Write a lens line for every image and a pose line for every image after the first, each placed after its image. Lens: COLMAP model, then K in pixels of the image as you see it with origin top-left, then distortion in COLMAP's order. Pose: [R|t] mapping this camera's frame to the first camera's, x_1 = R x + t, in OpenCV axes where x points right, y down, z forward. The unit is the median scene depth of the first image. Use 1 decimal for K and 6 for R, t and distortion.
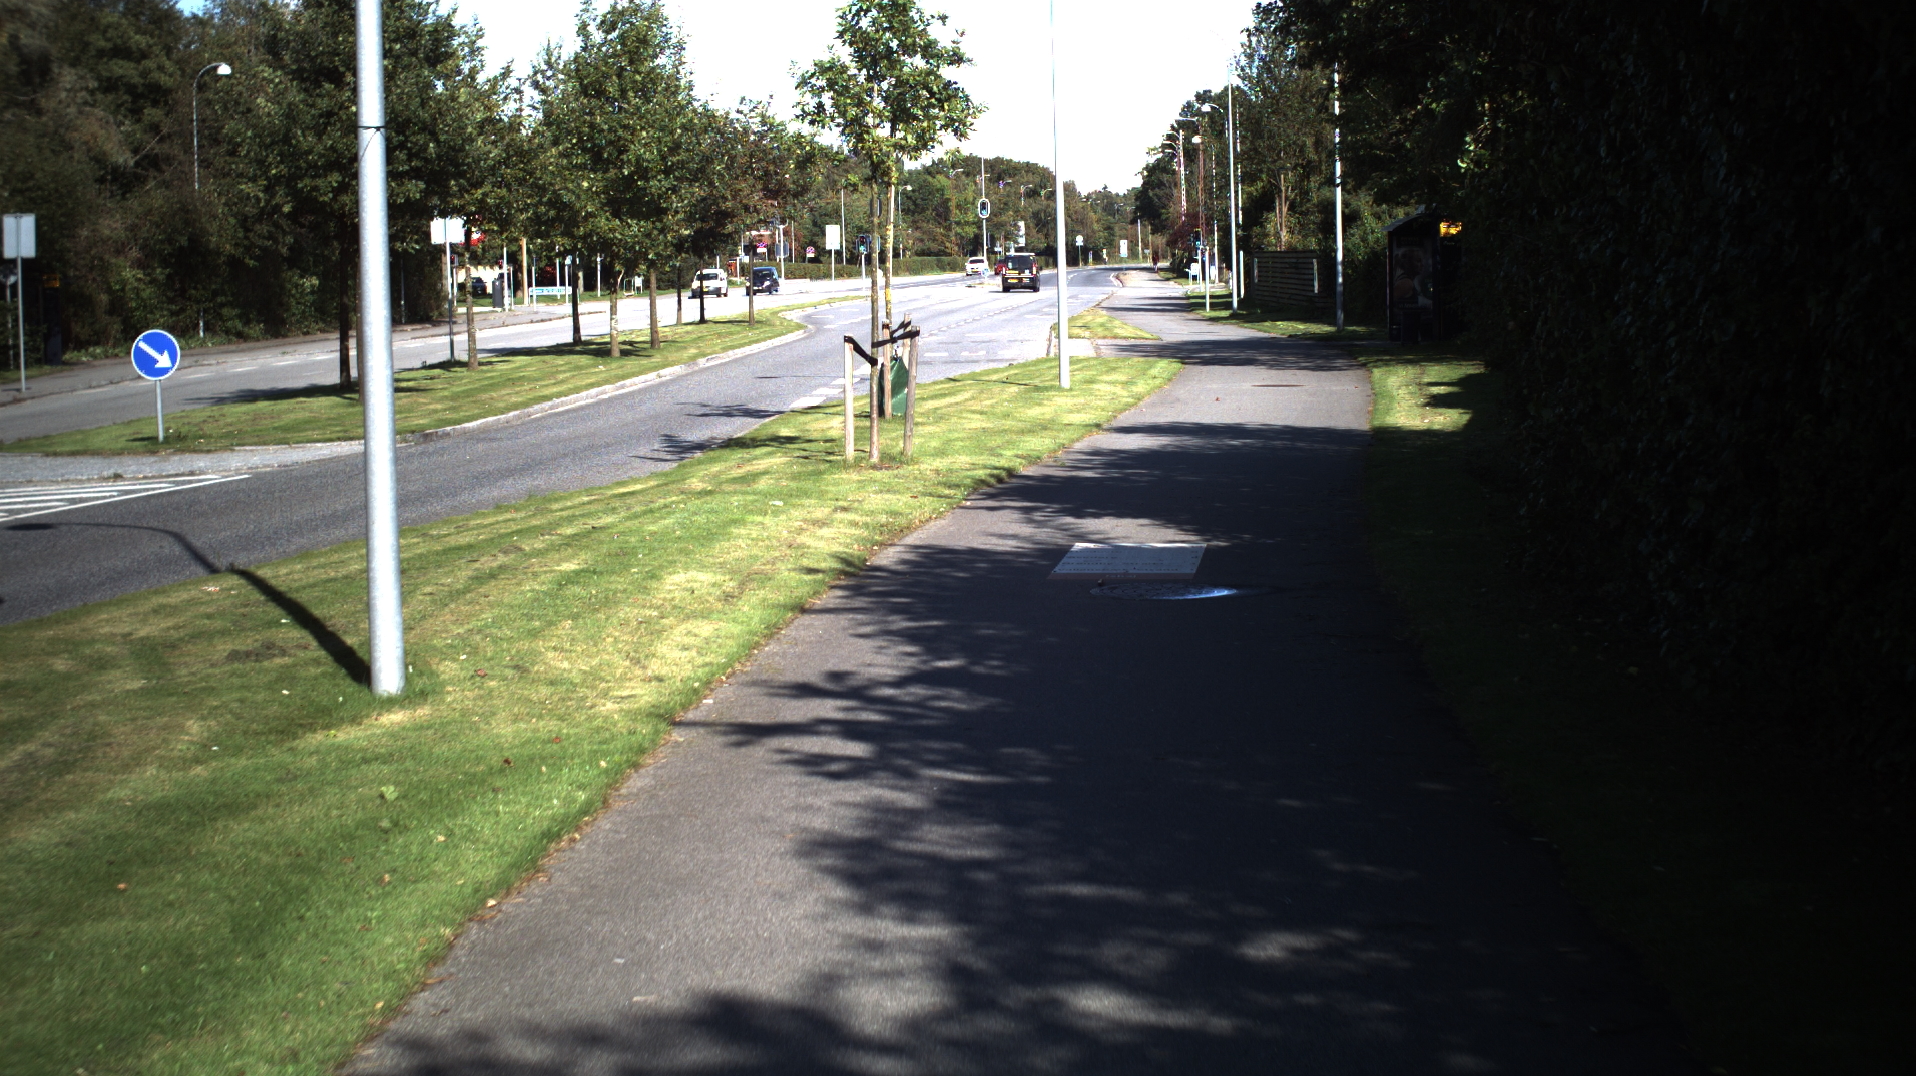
lens RADIAL K [[3067.9, 0, 958.0], [0, 3067.9, 538.0], [0, 0, 1]] dist [-0.224902, 0.193665]
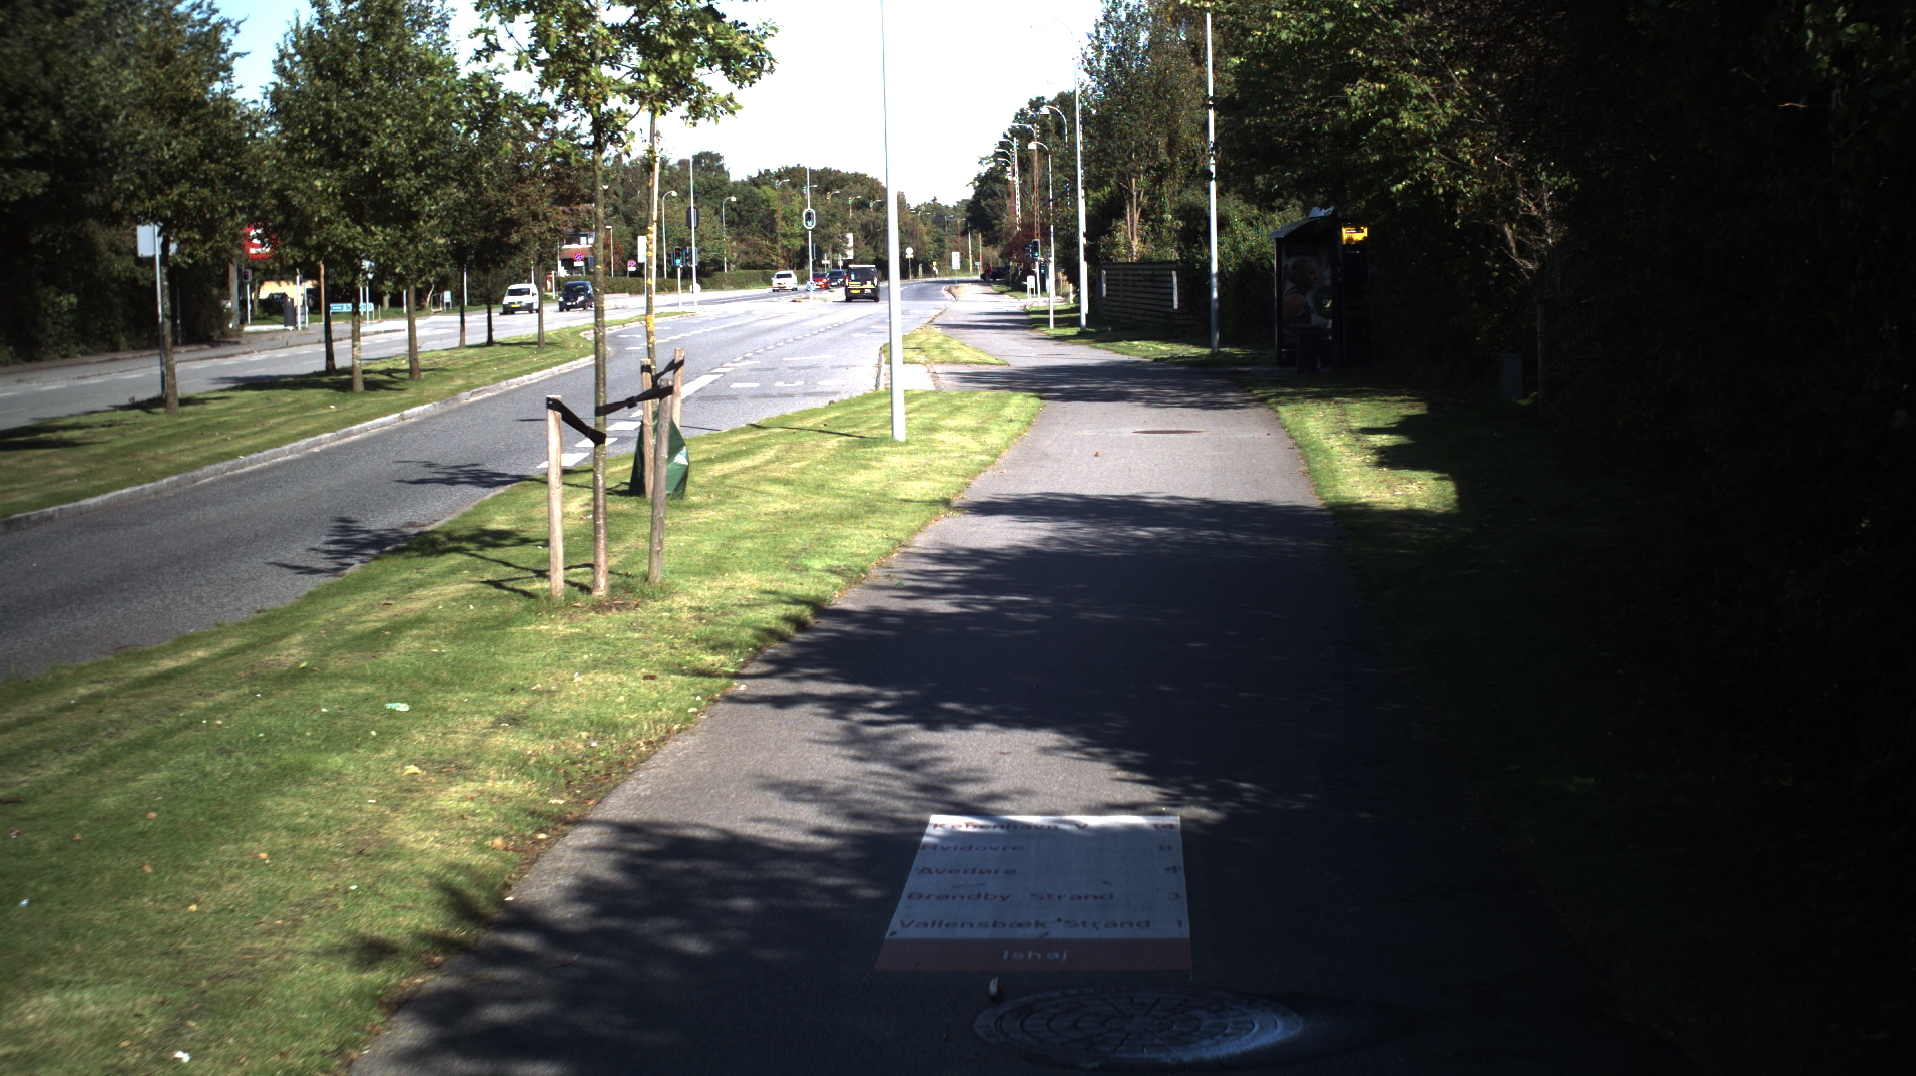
lens RADIAL K [[3067.9, 0, 958.0], [0, 3067.9, 538.0], [0, 0, 1]] dist [-0.224902, 0.193665]
pose [[0.998456, -0.006109, 0.055207, 0.004188], [0.006341, 0.999972, -0.004022, -0.012547], [-0.055180, 0.004365, 0.998467, 0.137699]]
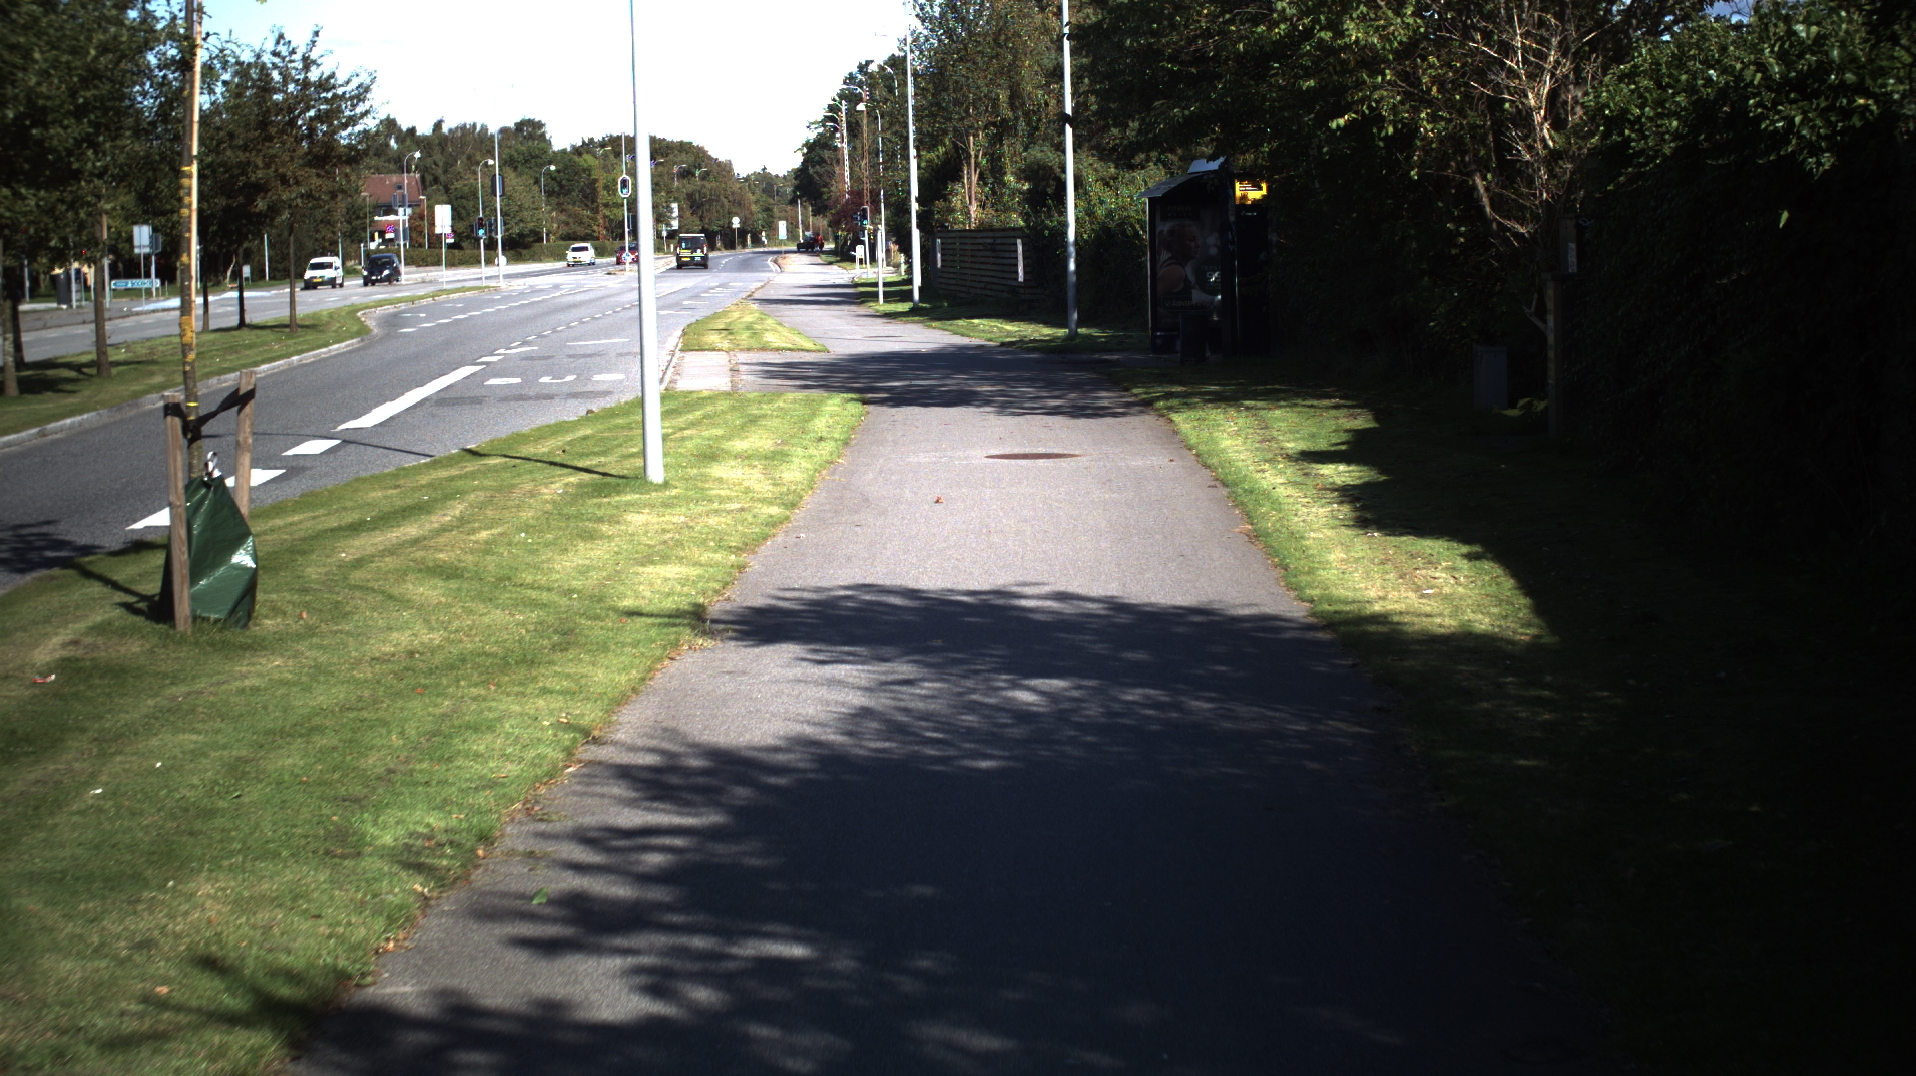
lens RADIAL K [[3067.9, 0, 958.0], [0, 3067.9, 538.0], [0, 0, 1]] dist [-0.224902, 0.193665]
pose [[0.993923, -0.014986, 0.109051, 0.017363], [0.014375, 0.999876, 0.006384, -0.024835], [-0.109134, -0.004777, 0.994016, 0.275786]]
